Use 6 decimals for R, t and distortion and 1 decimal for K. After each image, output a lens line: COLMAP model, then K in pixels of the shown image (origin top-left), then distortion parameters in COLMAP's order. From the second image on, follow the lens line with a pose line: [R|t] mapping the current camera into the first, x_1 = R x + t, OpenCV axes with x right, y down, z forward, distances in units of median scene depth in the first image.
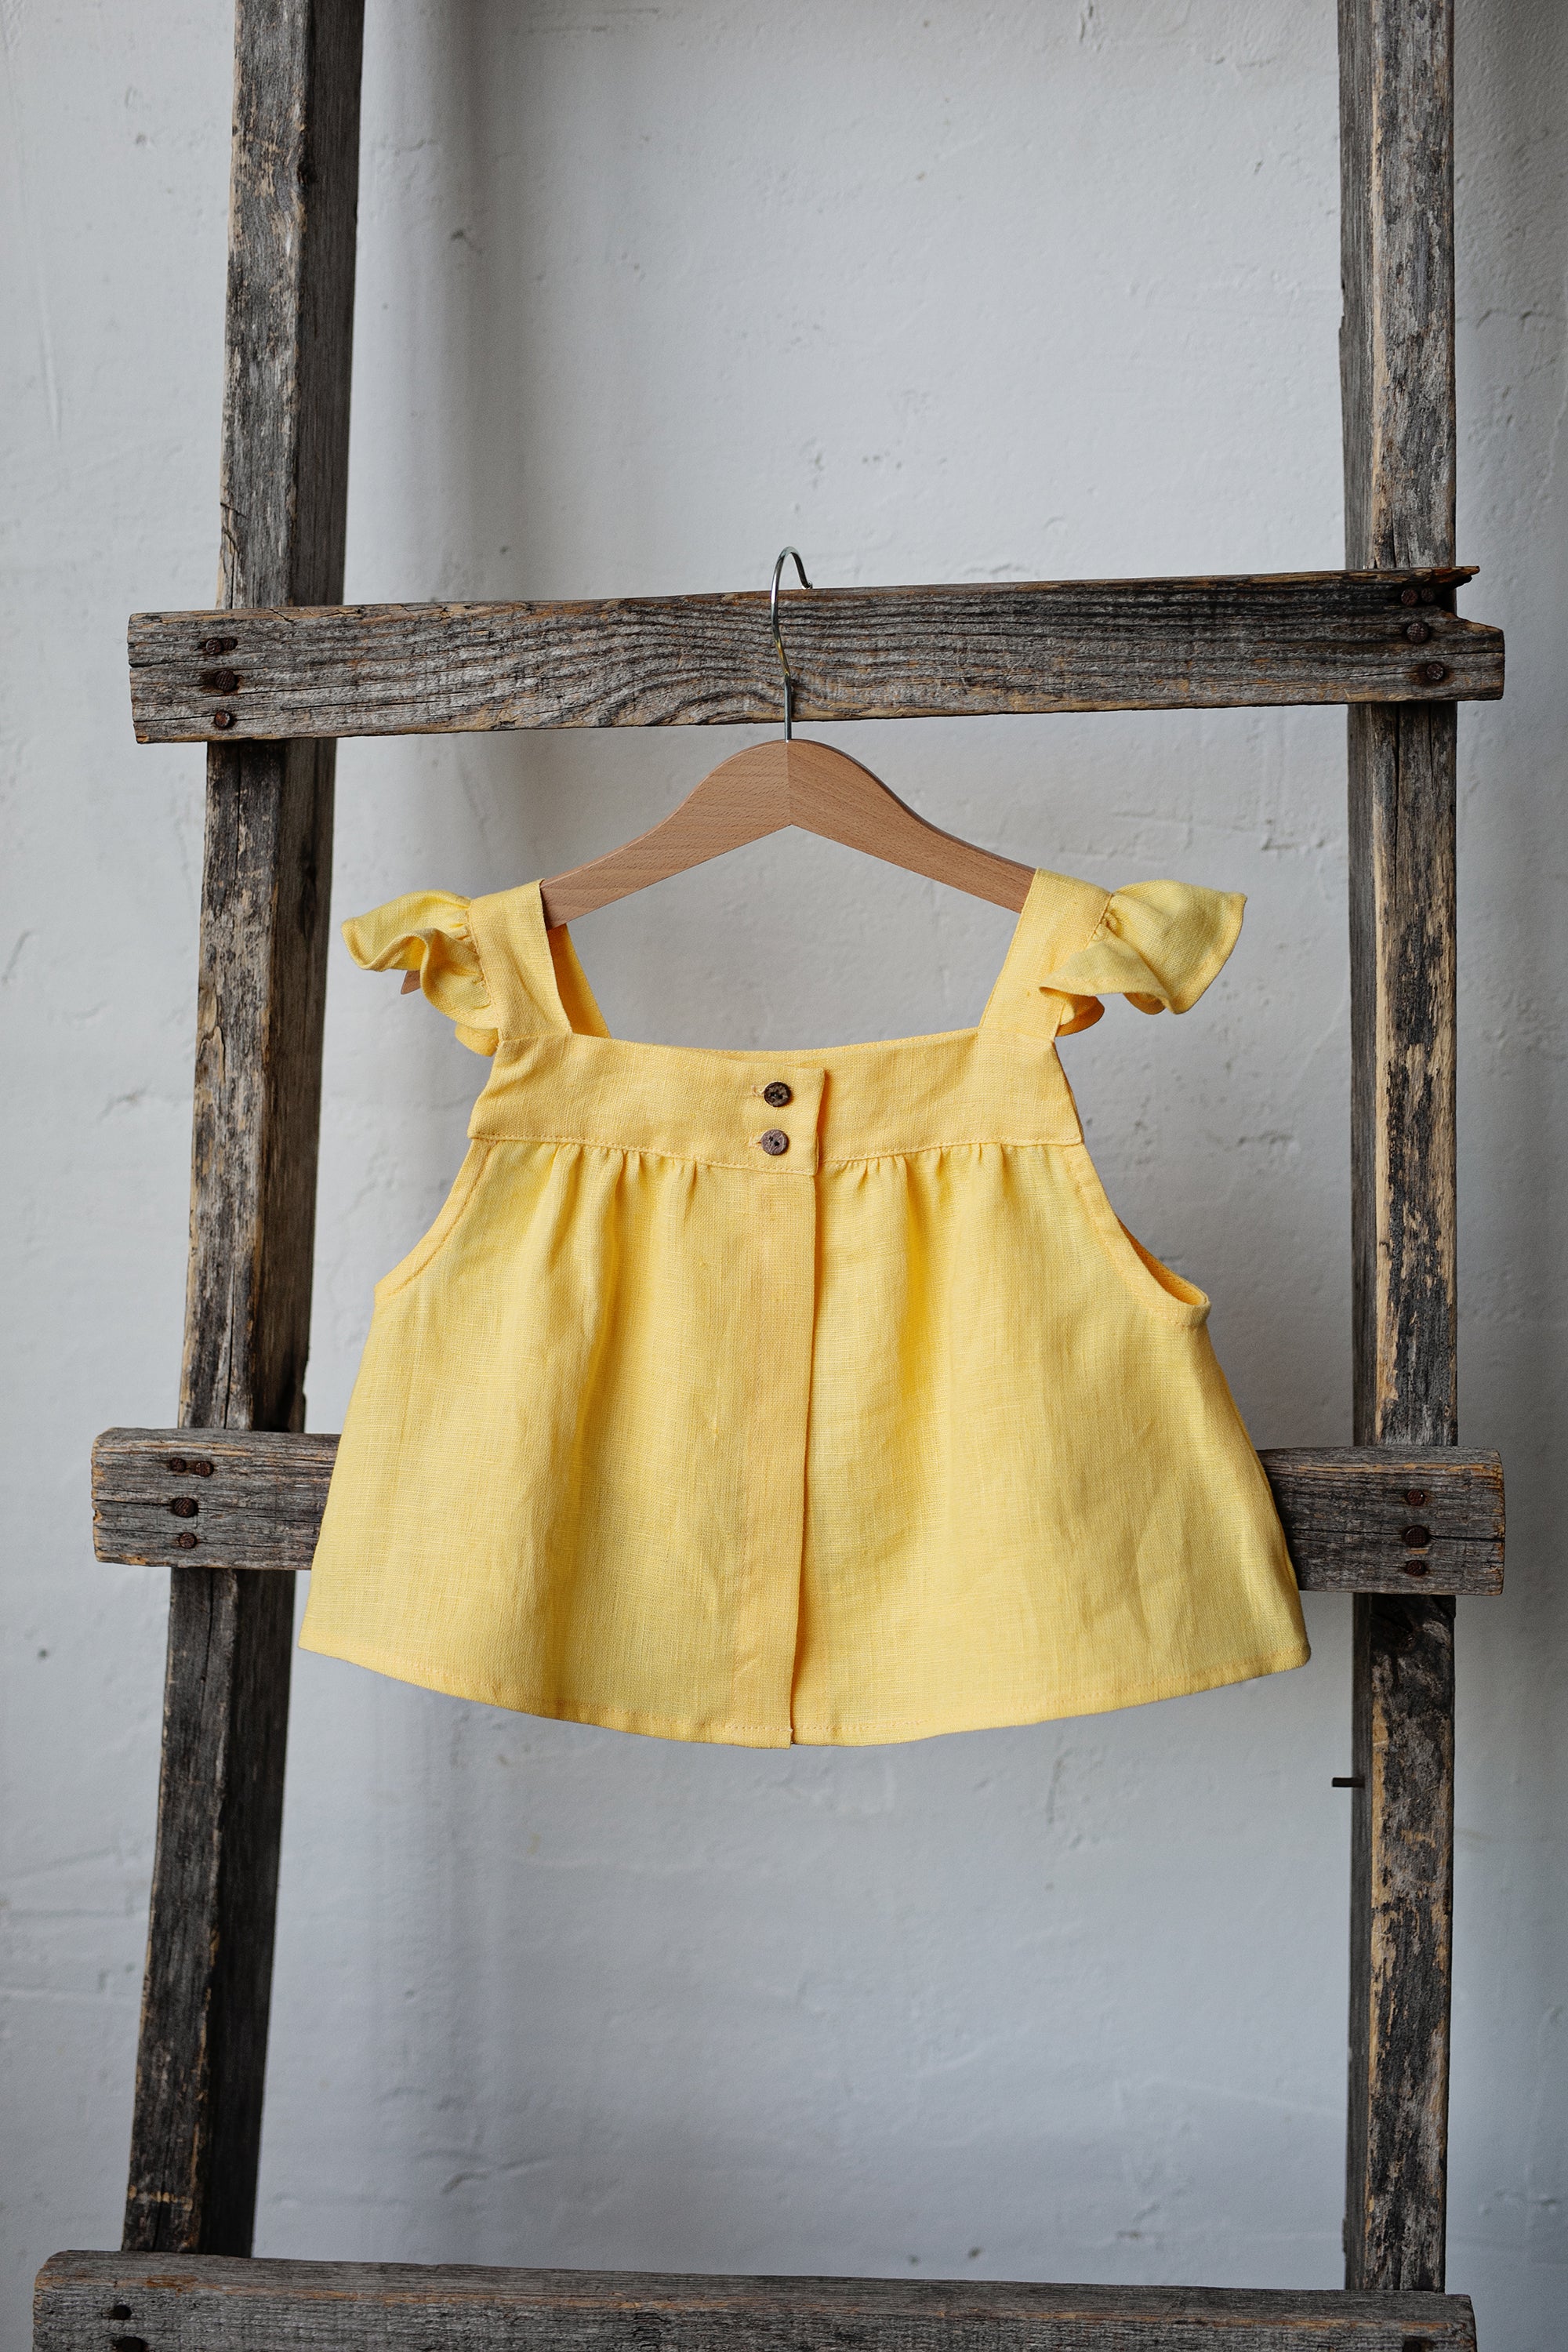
lens RADIAL K [[3326.3, 0, 781.5], [0, 3326.3, 1193.0], [0, 0, 1]] dist [-0.004799, 0.030436]
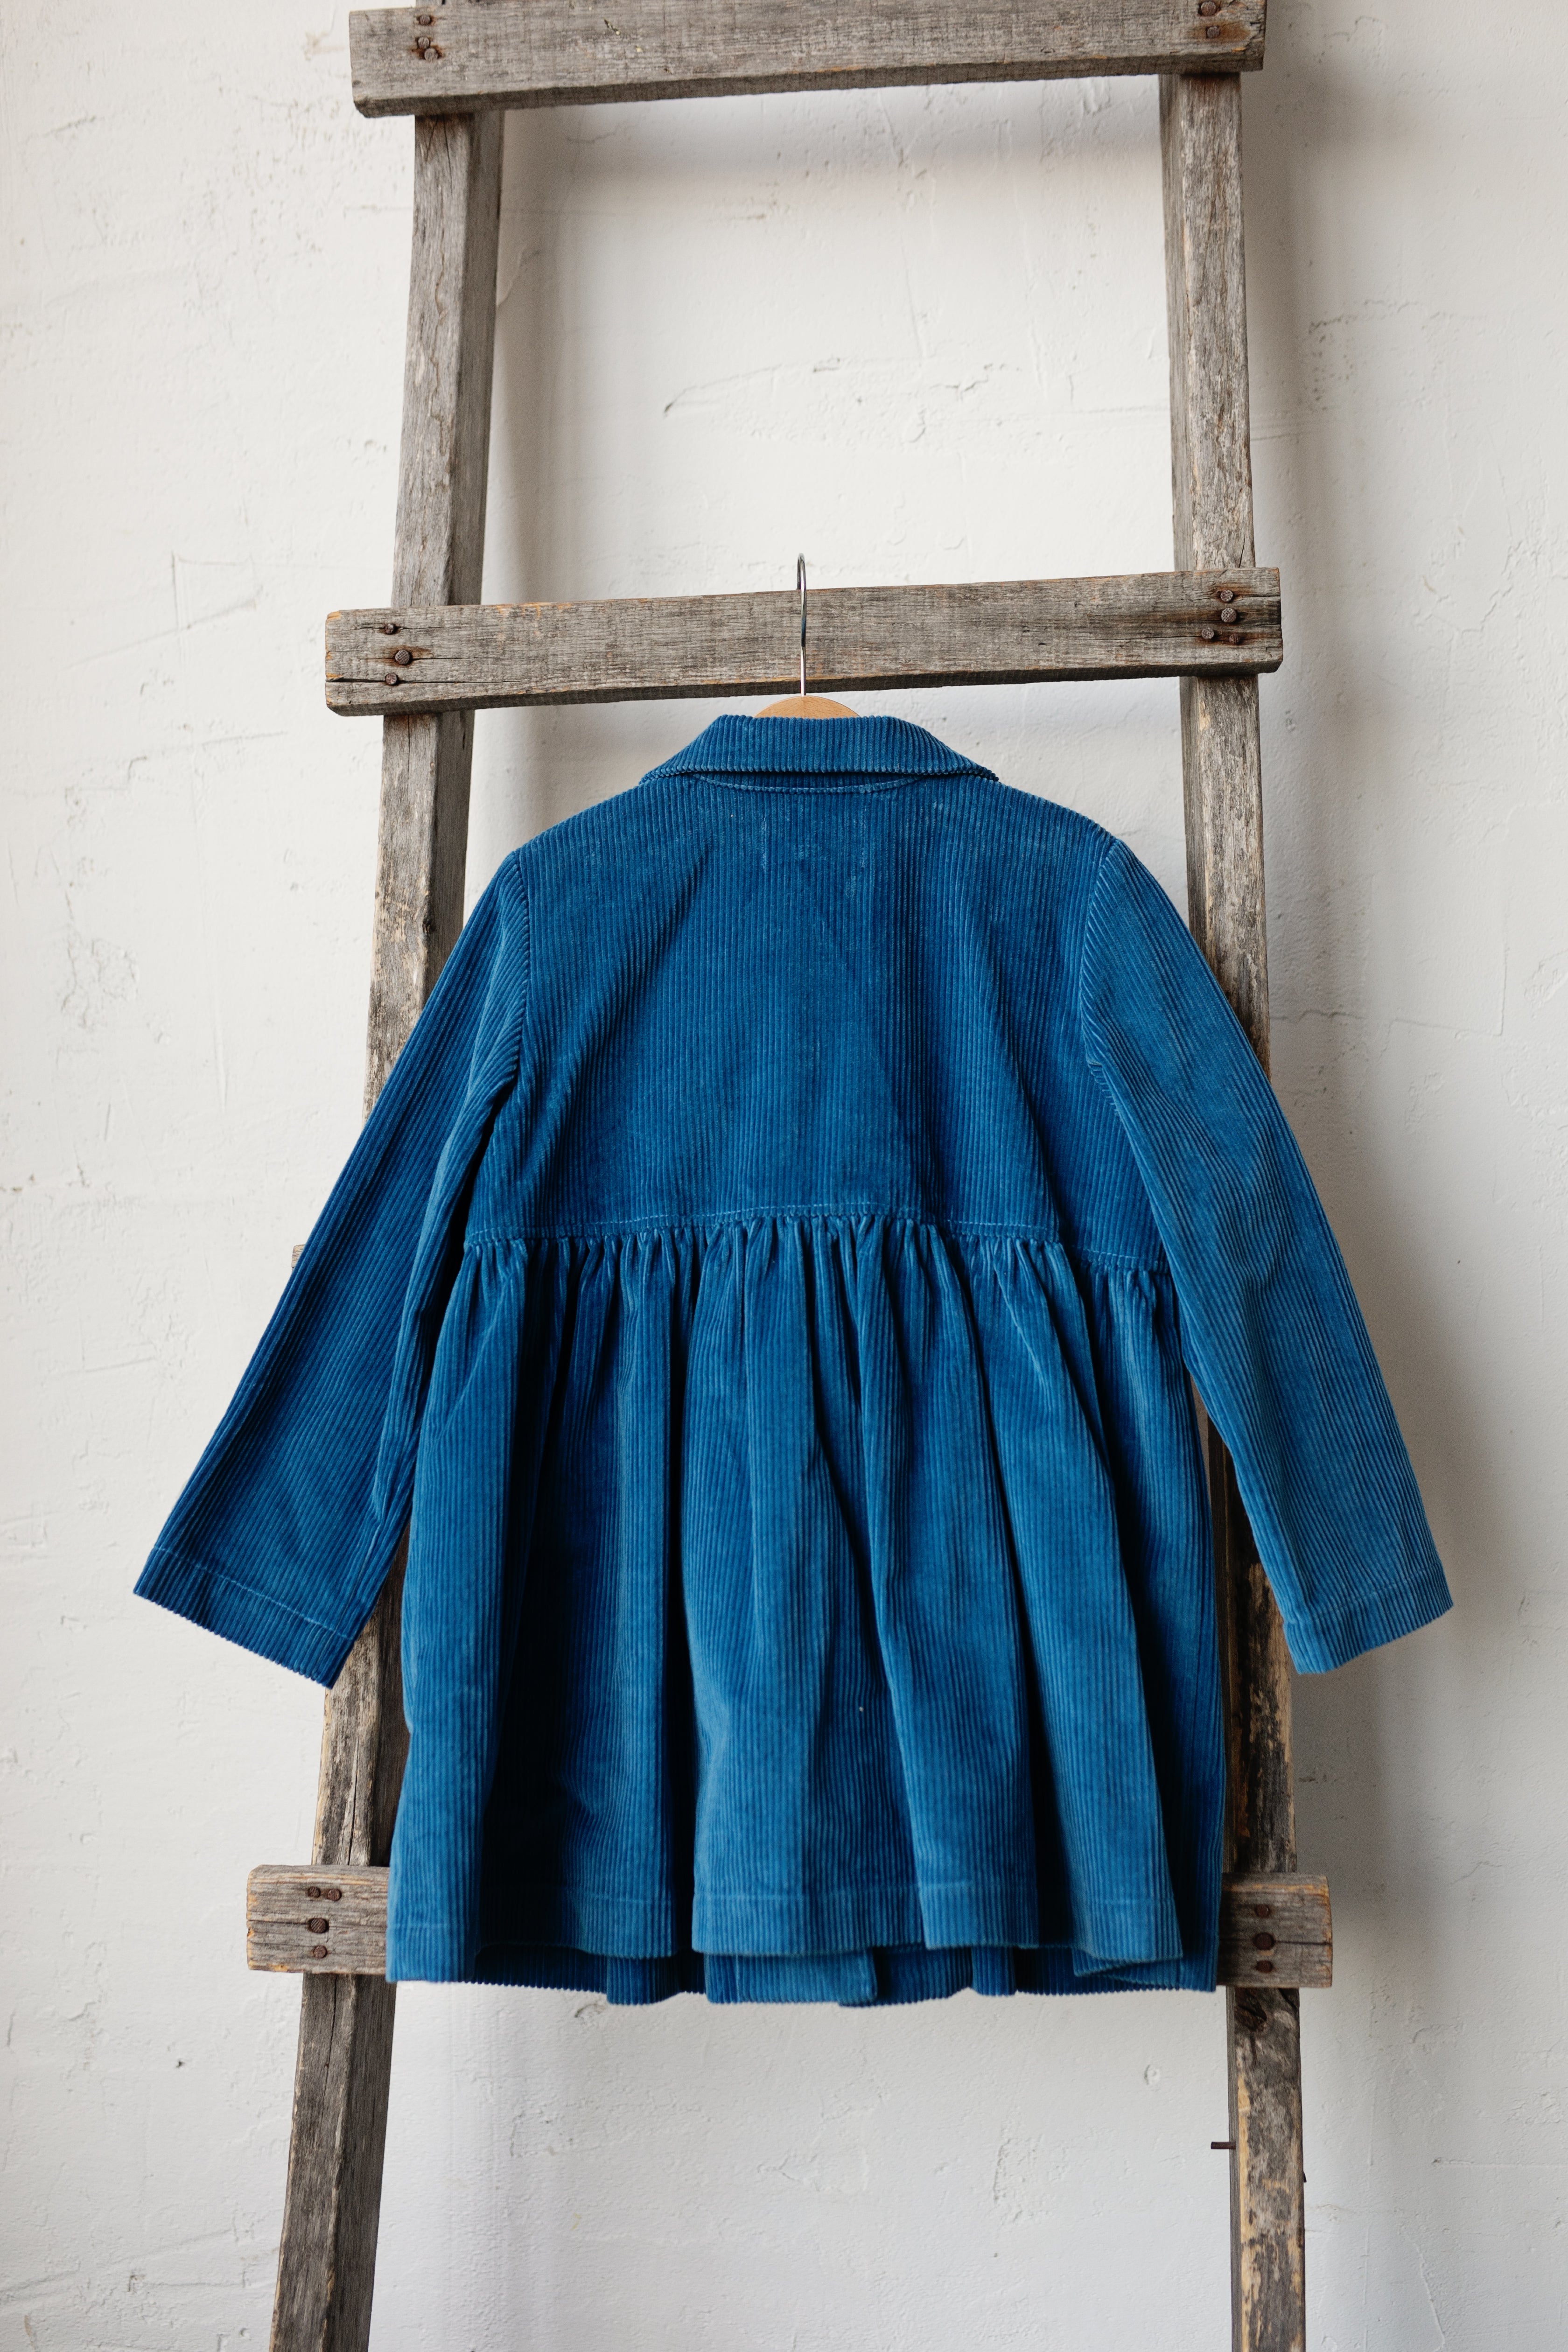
lens RADIAL K [[3306.4, 0, 790.1], [0, 3306.4, 1188.9], [0, 0, 1]] dist [-0.007199, 0.066505]
pose [[0.999960, -0.001635, 0.008742, -0.006524], [0.002996, 0.987443, -0.157948, 0.015087], [-0.008374, 0.157968, 0.987409, -0.320369]]
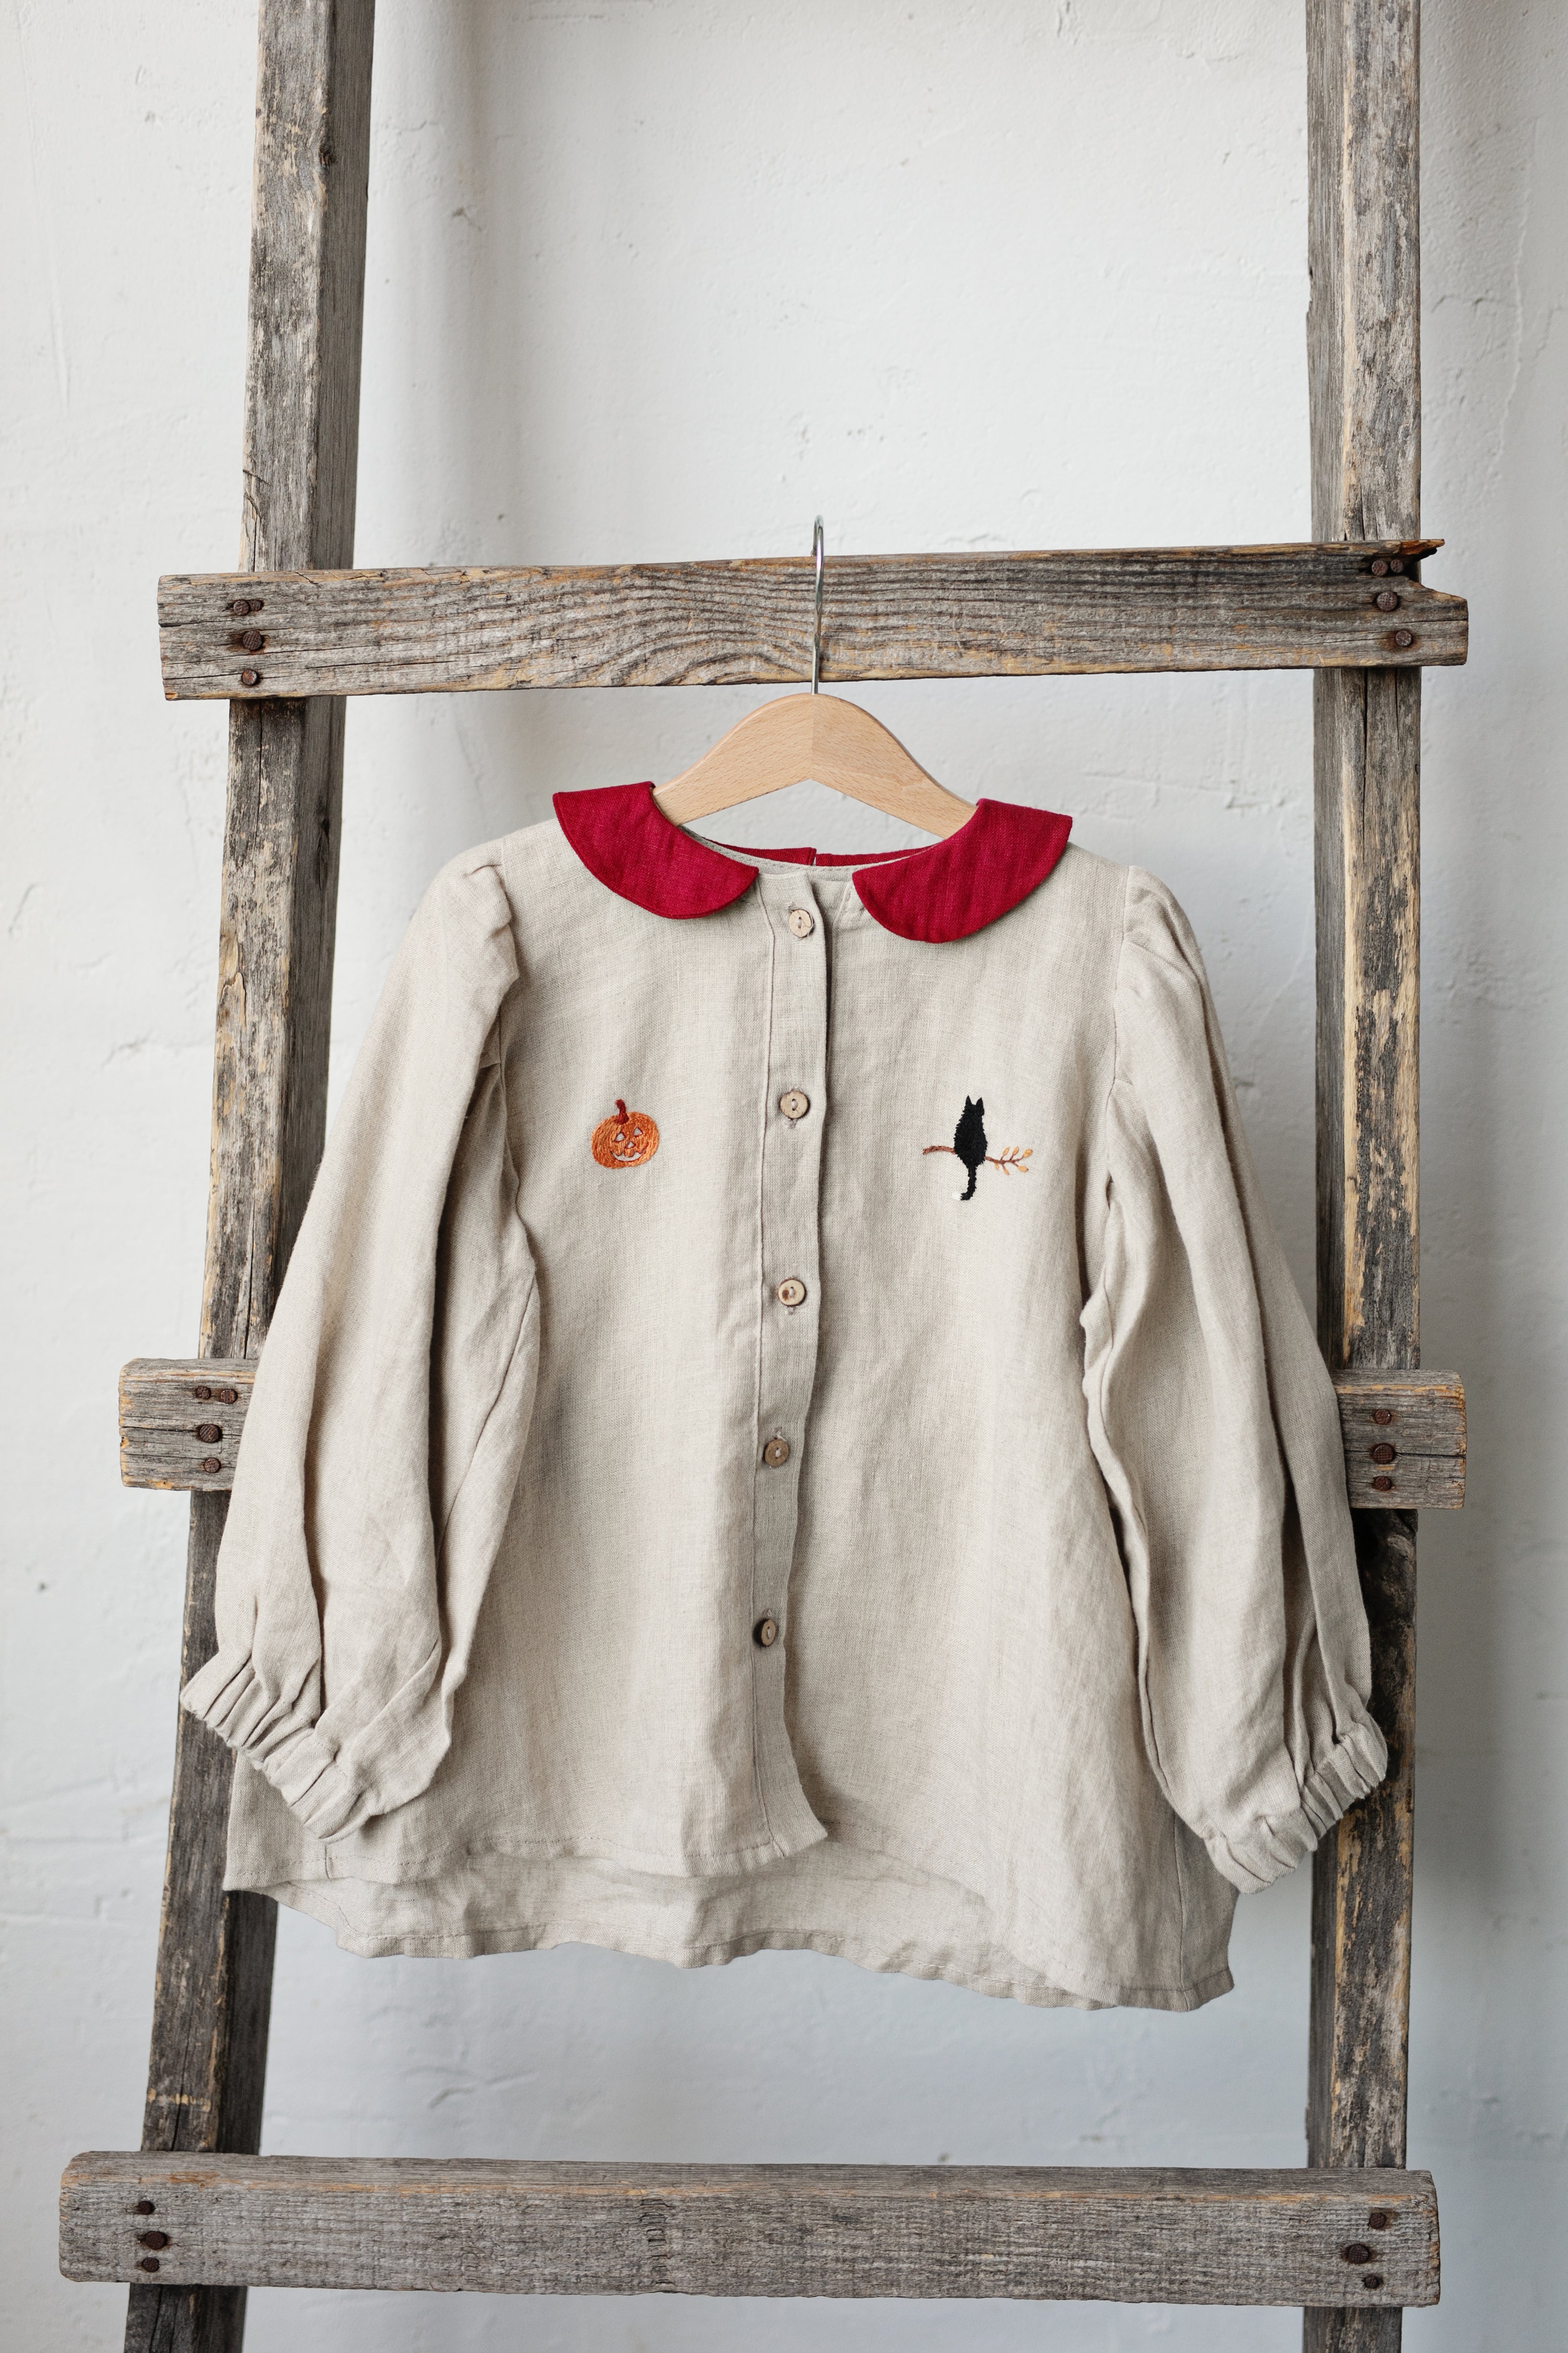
lens RADIAL K [[3437.4, 0, 783.8], [0, 3437.4, 1188.3], [0, 0, 1]] dist [-0.014779, 0.071903]
pose [[0.999077, -0.001335, 0.042942, -0.045845], [0.001076, 0.999981, 0.006047, 0.011428], [-0.042949, -0.005995, 0.999059, -0.084016]]
